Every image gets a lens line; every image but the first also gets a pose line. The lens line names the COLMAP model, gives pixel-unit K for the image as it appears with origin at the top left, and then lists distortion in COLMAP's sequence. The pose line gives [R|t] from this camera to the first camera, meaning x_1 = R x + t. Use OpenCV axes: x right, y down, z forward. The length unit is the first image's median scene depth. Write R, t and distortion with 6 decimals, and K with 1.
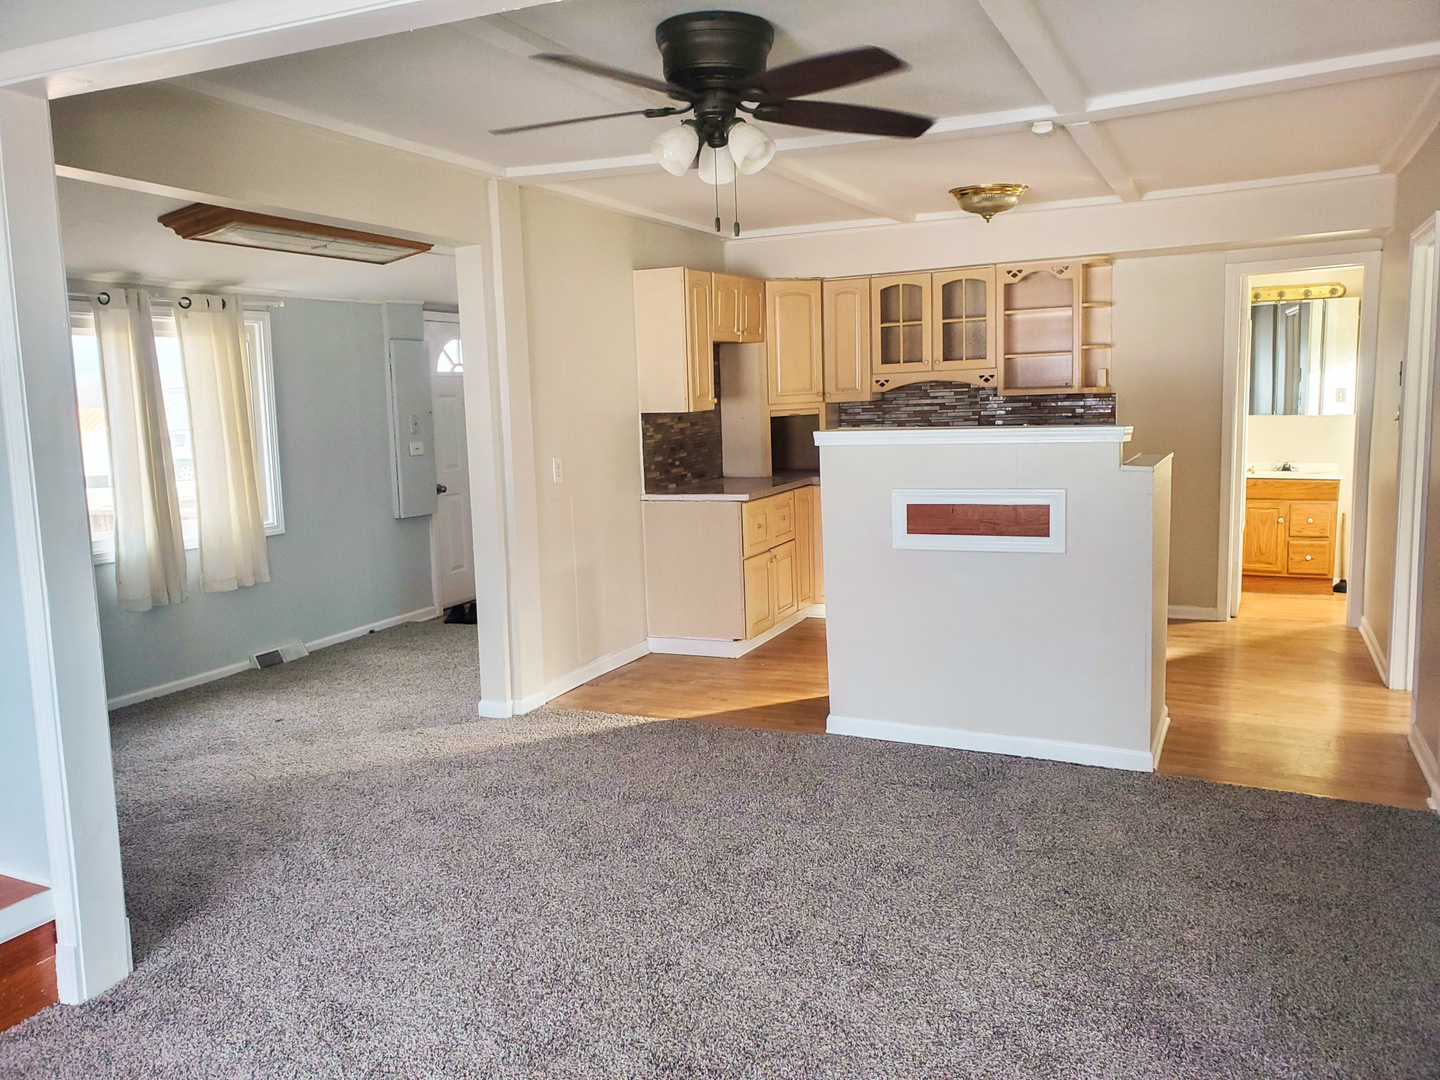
lens RADIAL K [[1112.0, 0, 710.7], [0, 1112.0, 545.6], [0, 0, 1]] dist [0.205637, -0.451670]
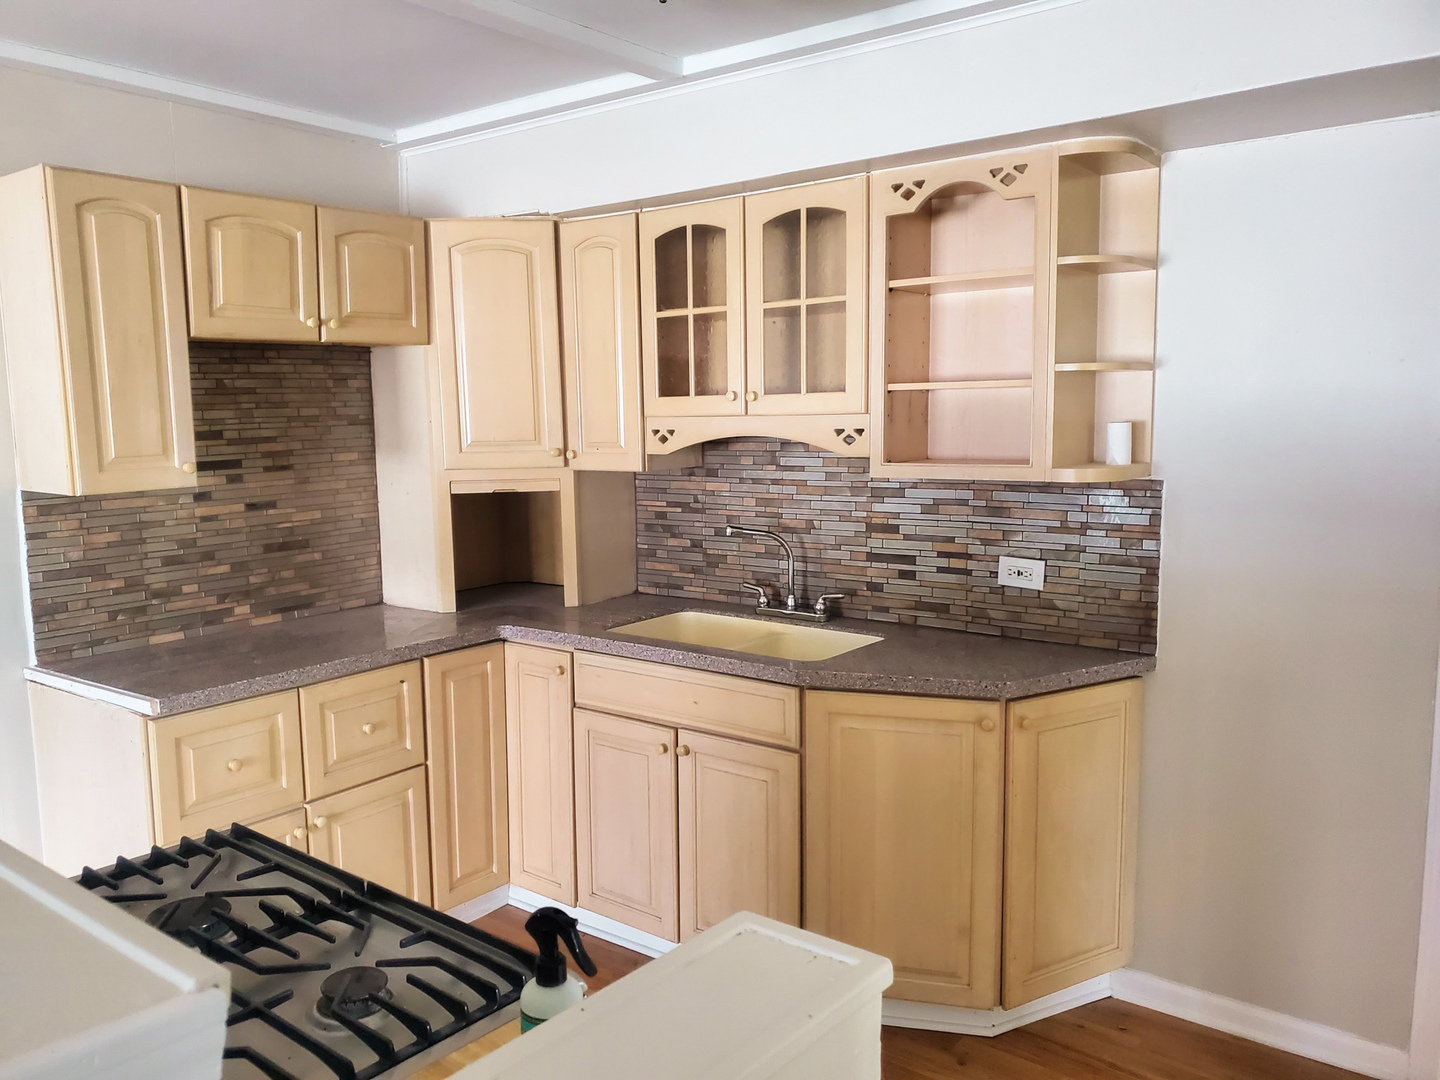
lens RADIAL K [[1107.9, 0, 690.6], [0, 1107.9, 538.2], [0, 0, 1]] dist [0.243470, -0.438281]
pose [[0.972937, 0.048080, -0.226015, 0.280623], [-0.052266, 0.998554, -0.012574, -0.098250], [0.225083, 0.024046, 0.974043, 0.555043]]
